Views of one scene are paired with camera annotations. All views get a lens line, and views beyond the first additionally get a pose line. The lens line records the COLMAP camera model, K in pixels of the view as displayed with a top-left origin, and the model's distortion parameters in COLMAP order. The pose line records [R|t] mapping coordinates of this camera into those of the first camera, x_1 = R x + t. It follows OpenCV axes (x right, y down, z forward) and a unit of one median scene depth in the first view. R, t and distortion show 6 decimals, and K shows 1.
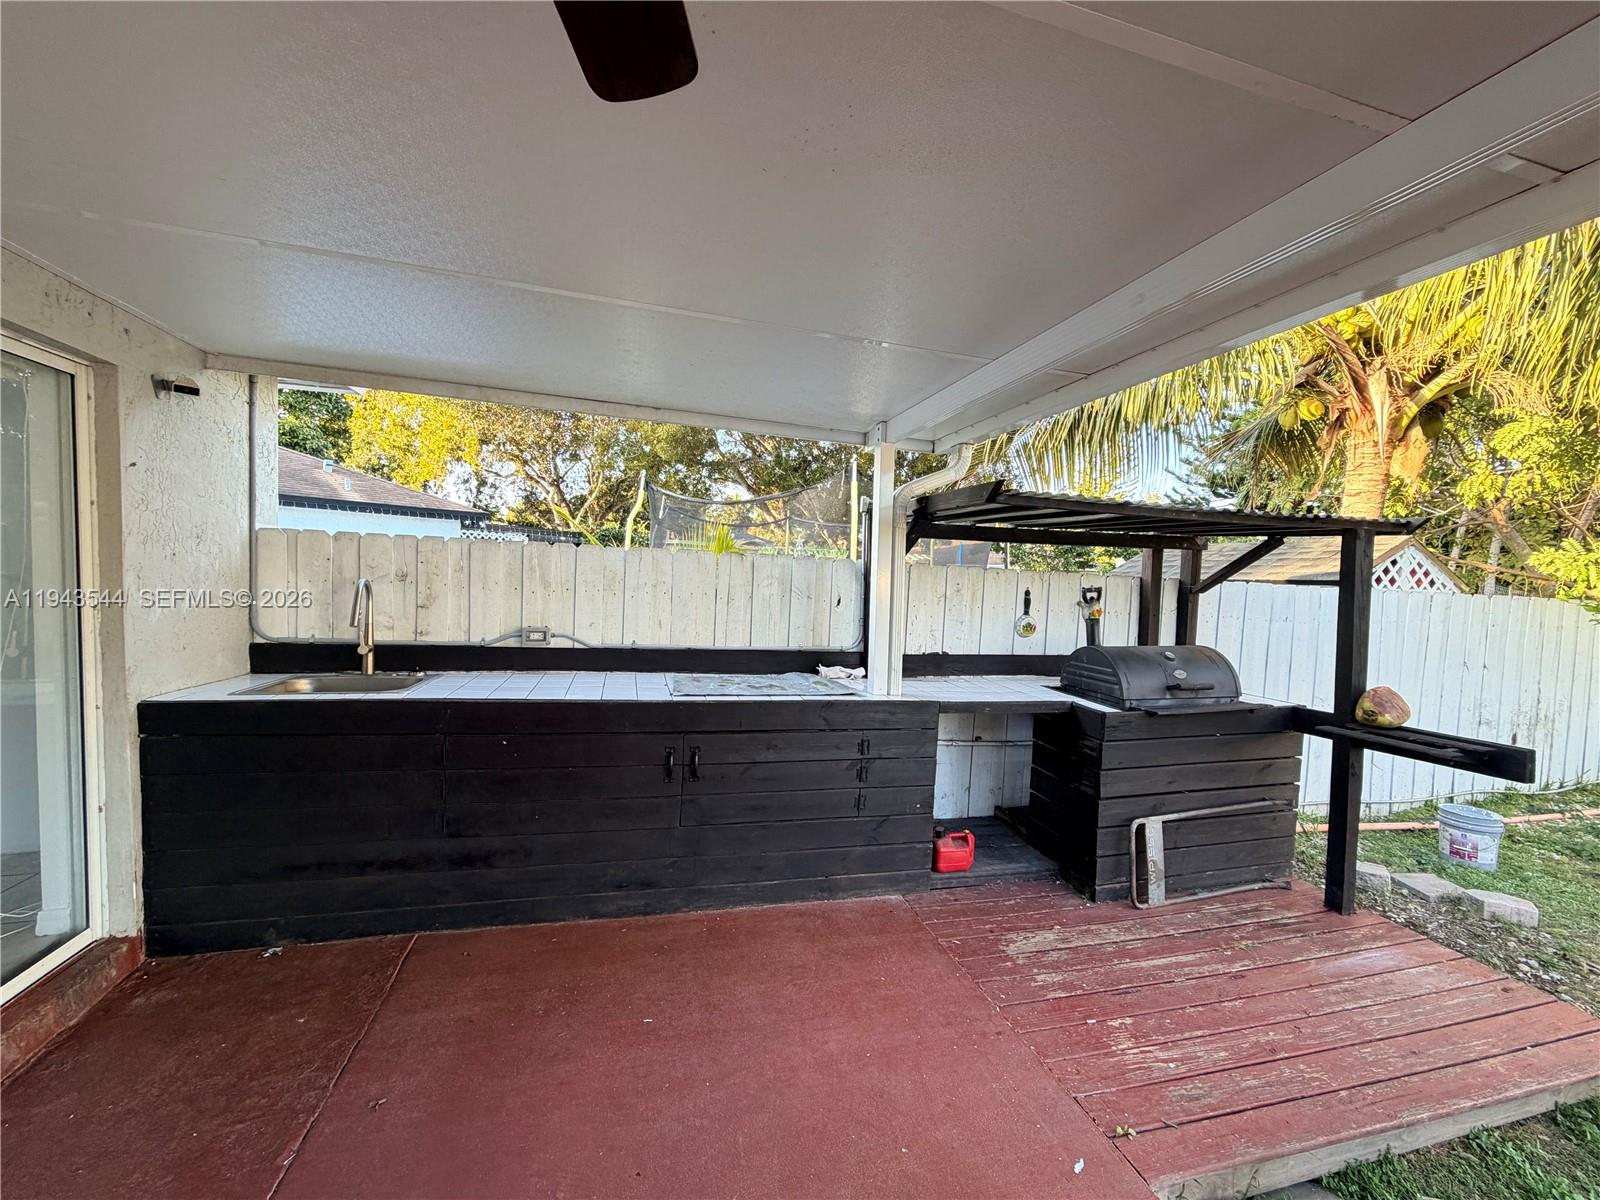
lens RADIAL K [[634.9, 0, 798.6], [0, 634.9, 603.1], [0, 0, 1]] dist [0.001438, 0.000019]
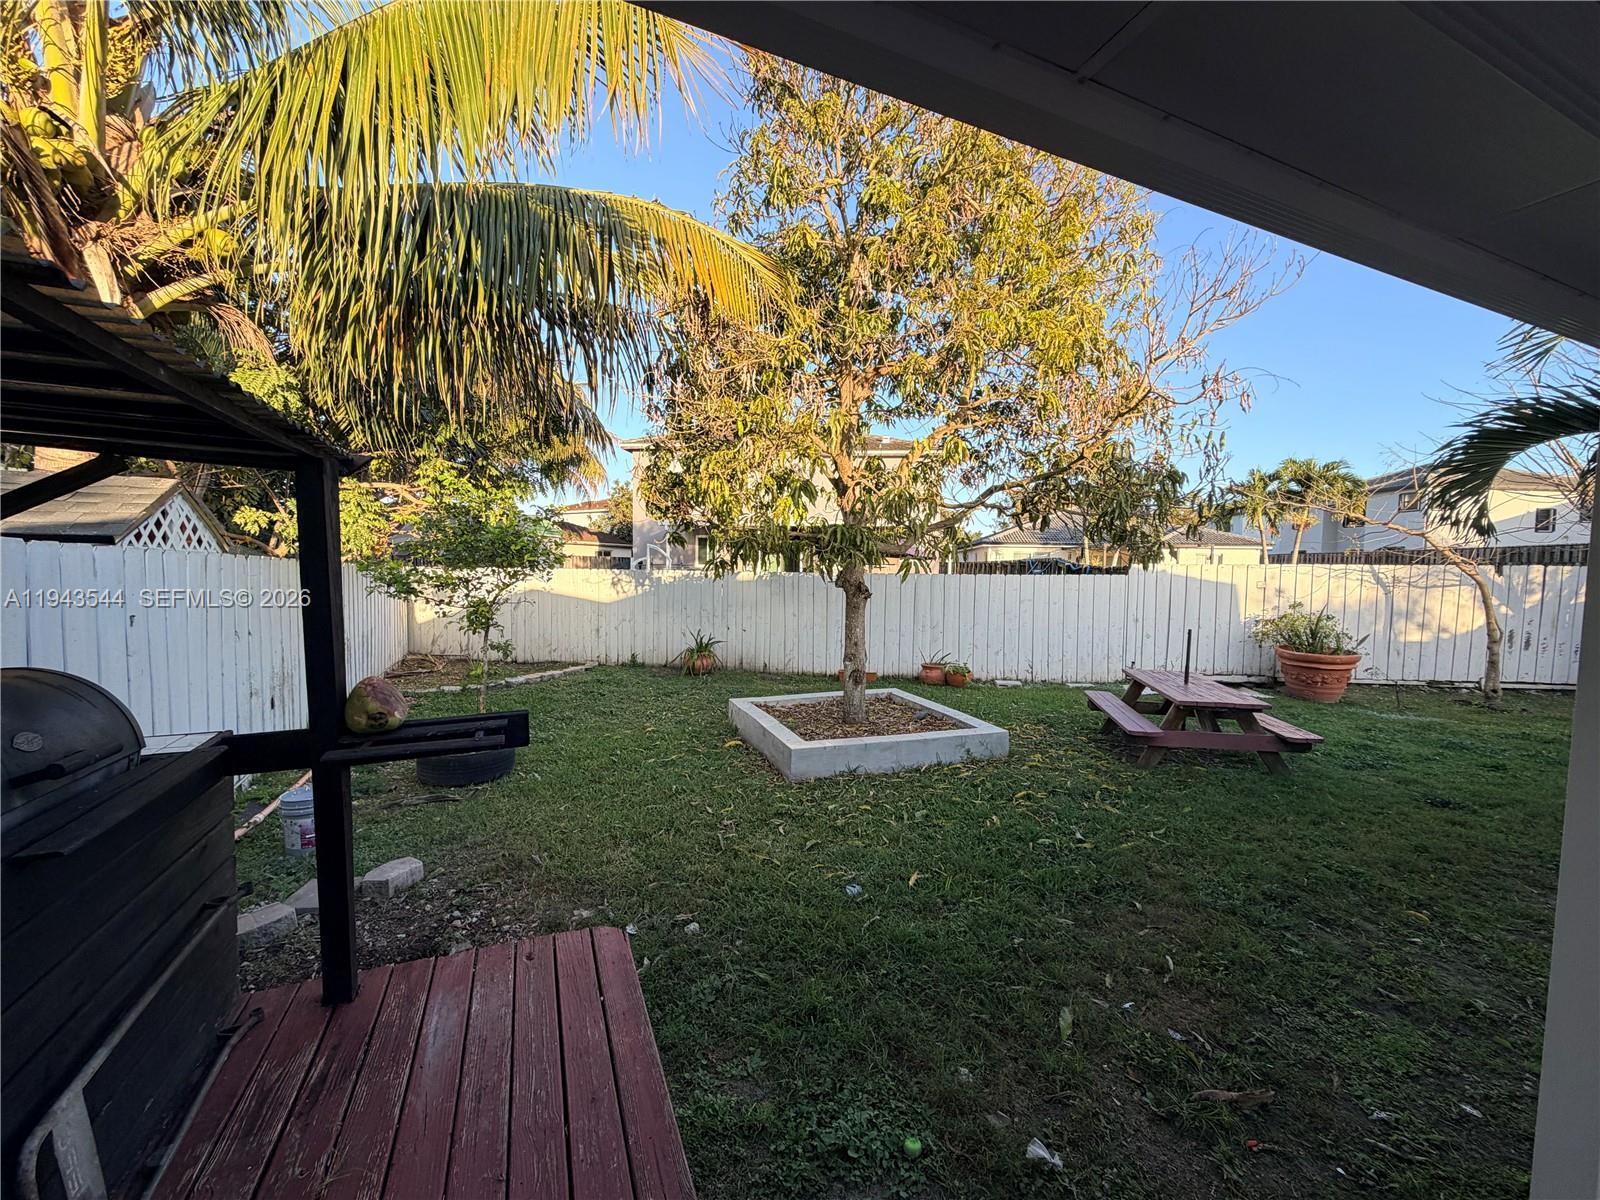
lens RADIAL K [[634.9, 0, 798.6], [0, 634.9, 603.1], [0, 0, 1]] dist [0.001438, 0.000019]
pose [[-0.139403, -0.086011, 0.986493, 0.109303], [0.025704, 0.995571, 0.090435, -0.010116], [-0.989902, 0.037964, -0.136575, 0.564405]]
